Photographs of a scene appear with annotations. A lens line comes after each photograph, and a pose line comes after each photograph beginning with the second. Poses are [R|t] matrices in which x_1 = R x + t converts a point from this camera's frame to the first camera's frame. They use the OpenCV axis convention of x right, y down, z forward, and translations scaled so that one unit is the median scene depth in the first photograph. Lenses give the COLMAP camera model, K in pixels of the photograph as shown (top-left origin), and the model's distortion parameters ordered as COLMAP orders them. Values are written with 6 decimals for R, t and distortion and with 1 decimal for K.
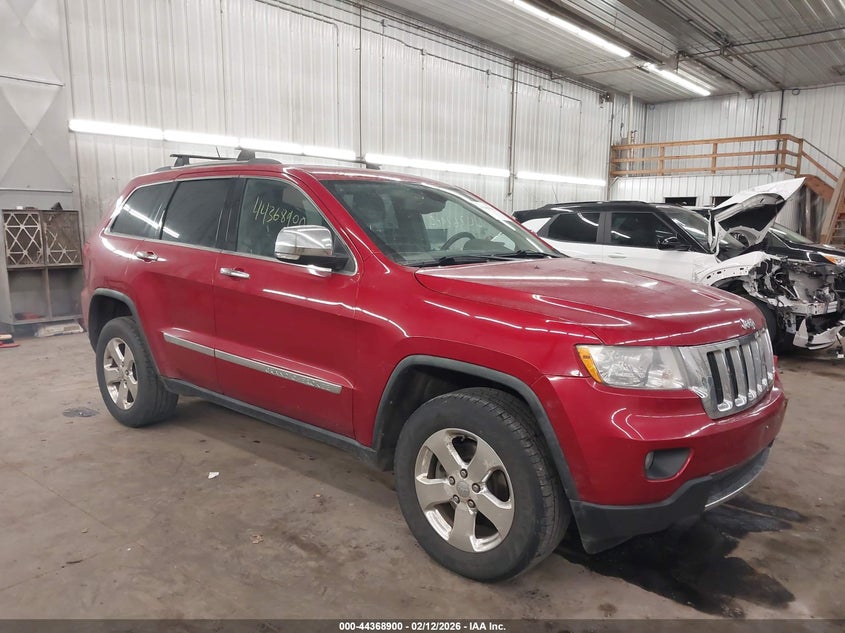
lens RADIAL K [[687.0, 0, 422.5], [0, 687.0, 316.5], [0, 0, 1]] dist [0.003272, 0.003023]
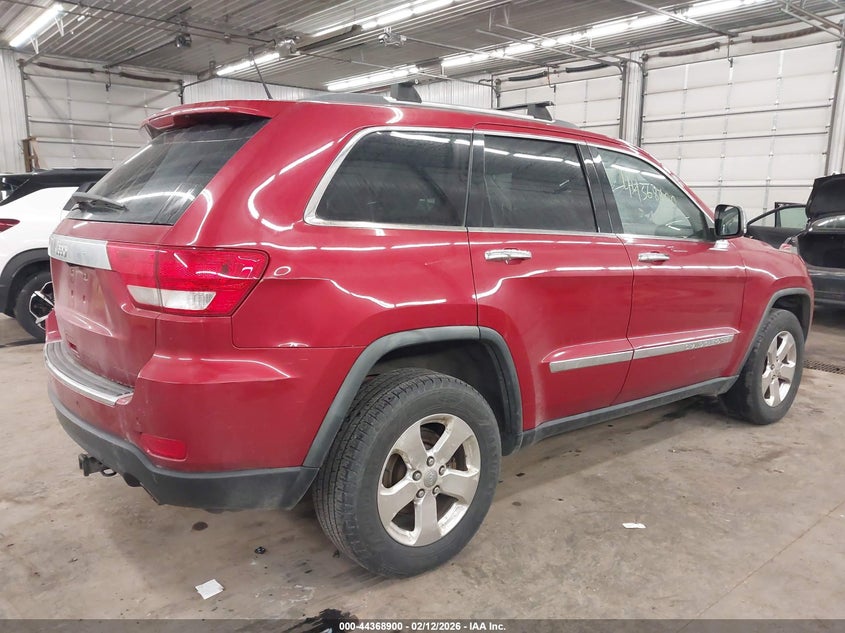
lens RADIAL K [[687.0, 0, 422.5], [0, 687.0, 316.5], [0, 0, 1]] dist [0.003272, 0.003023]
pose [[0.130183, -0.144967, 0.980835, -1.149375], [0.129749, 0.983237, 0.128101, -0.126004], [-0.982964, 0.110586, 0.146810, 1.126620]]
